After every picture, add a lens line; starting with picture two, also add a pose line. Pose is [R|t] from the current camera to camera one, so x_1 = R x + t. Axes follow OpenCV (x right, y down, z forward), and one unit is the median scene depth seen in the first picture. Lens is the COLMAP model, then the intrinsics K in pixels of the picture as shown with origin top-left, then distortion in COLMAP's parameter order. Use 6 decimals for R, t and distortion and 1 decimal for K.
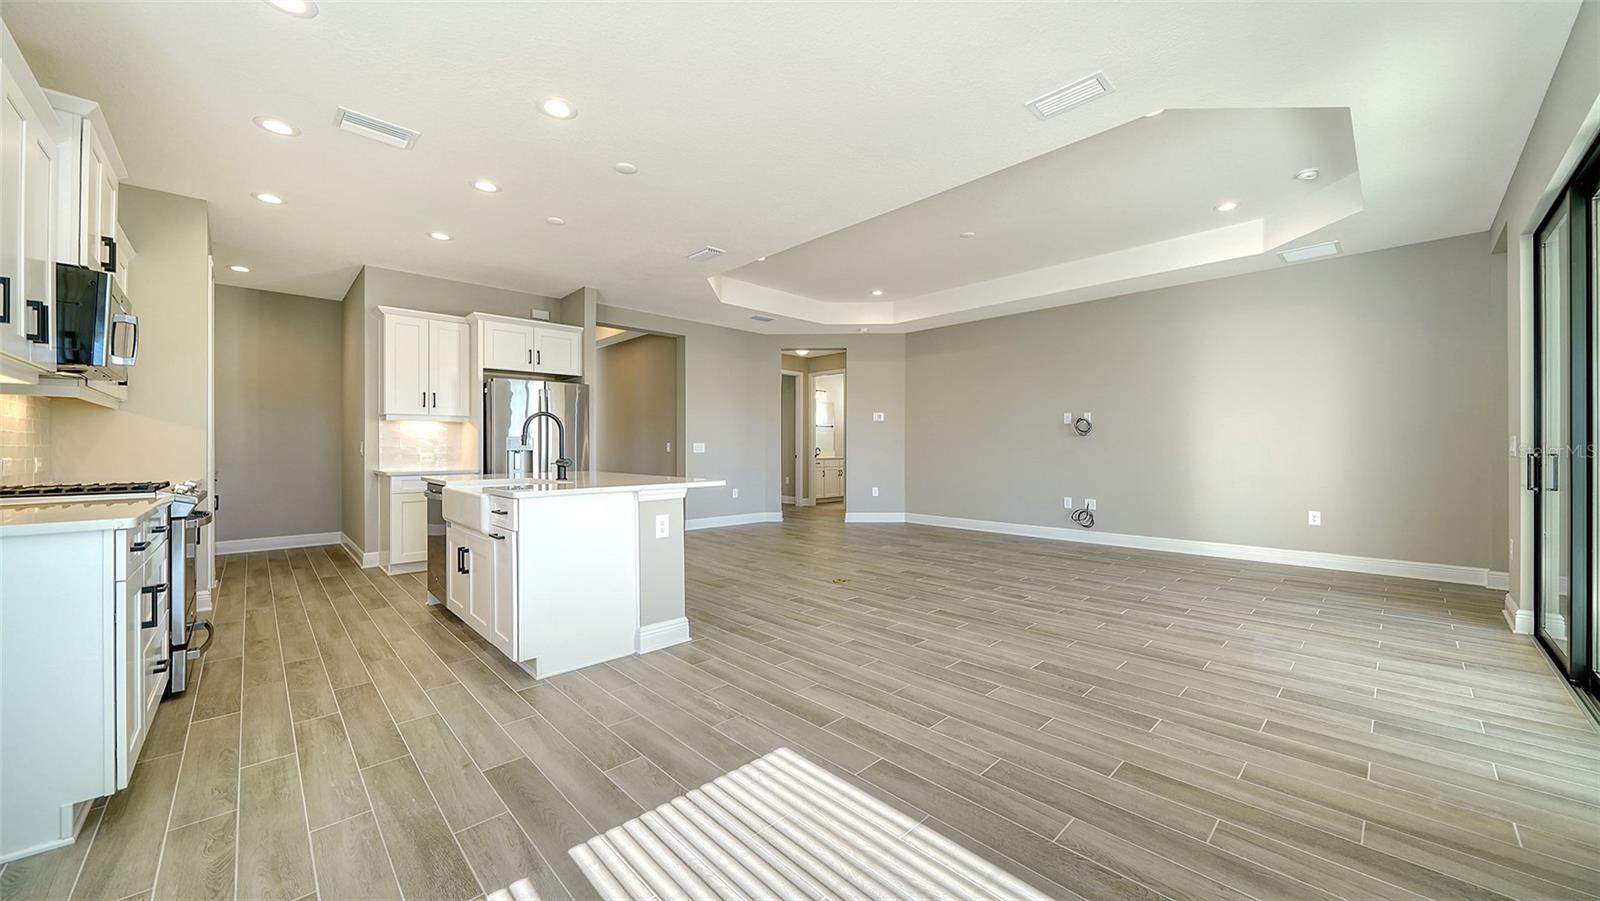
lens RADIAL K [[585.6, 0, 817.2], [0, 585.6, 447.7], [0, 0, 1]] dist [0.004071, -0.000017]
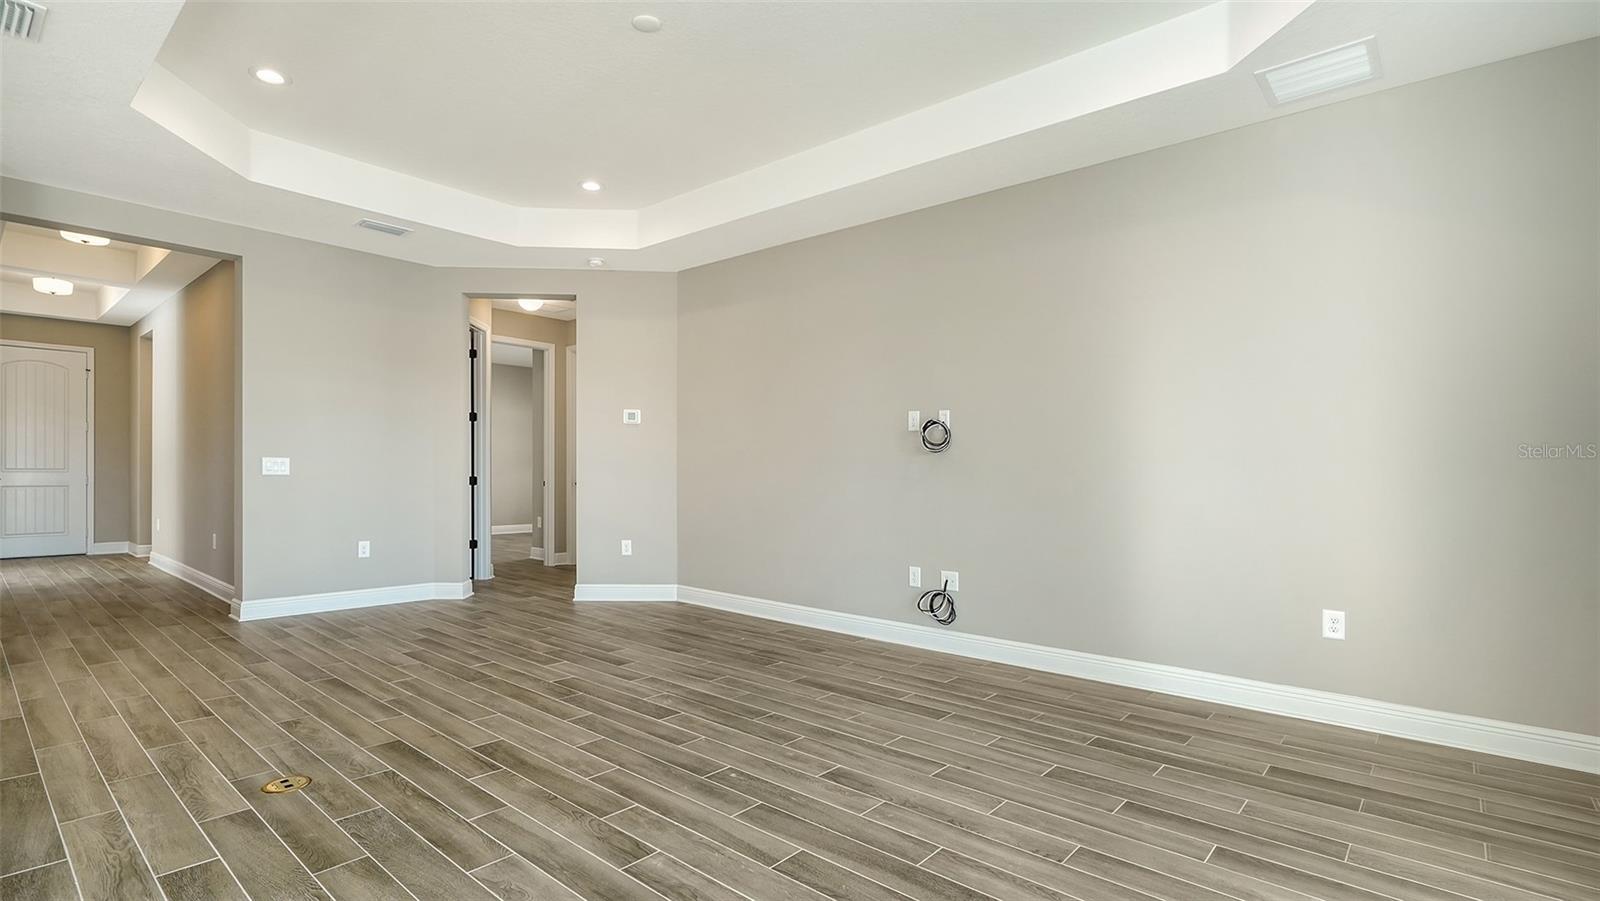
lens RADIAL K [[797.1, 0, 790.1], [0, 797.1, 460.4], [0, 0, 1]] dist [0.005189, -0.001563]
pose [[0.997997, 0.012536, 0.062004, 0.328169], [-0.011967, 0.999883, -0.009552, -0.006060], [-0.062117, 0.008791, 0.998030, 0.336638]]
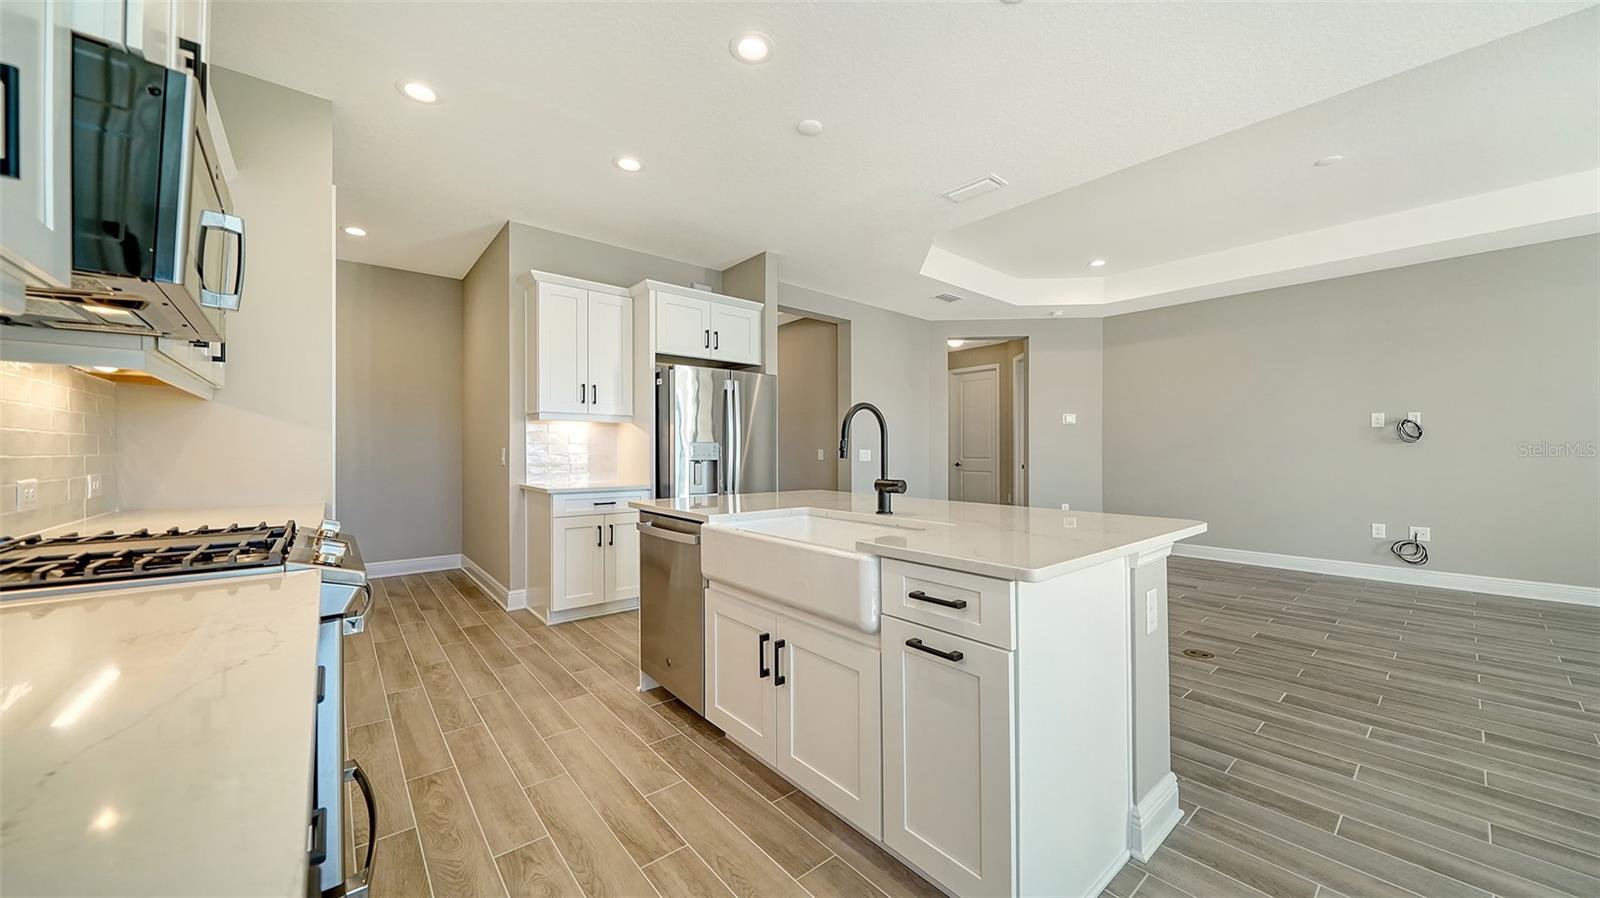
lens RADIAL K [[584.1, 0, 835.5], [0, 584.1, 454.8], [0, 0, 1]] dist [0.003069, -0.000497]
pose [[0.998402, 0.004927, -0.056287, -0.292457], [-0.004693, 0.999980, 0.004302, -0.005937], [0.056307, -0.004031, 0.998405, 0.247998]]
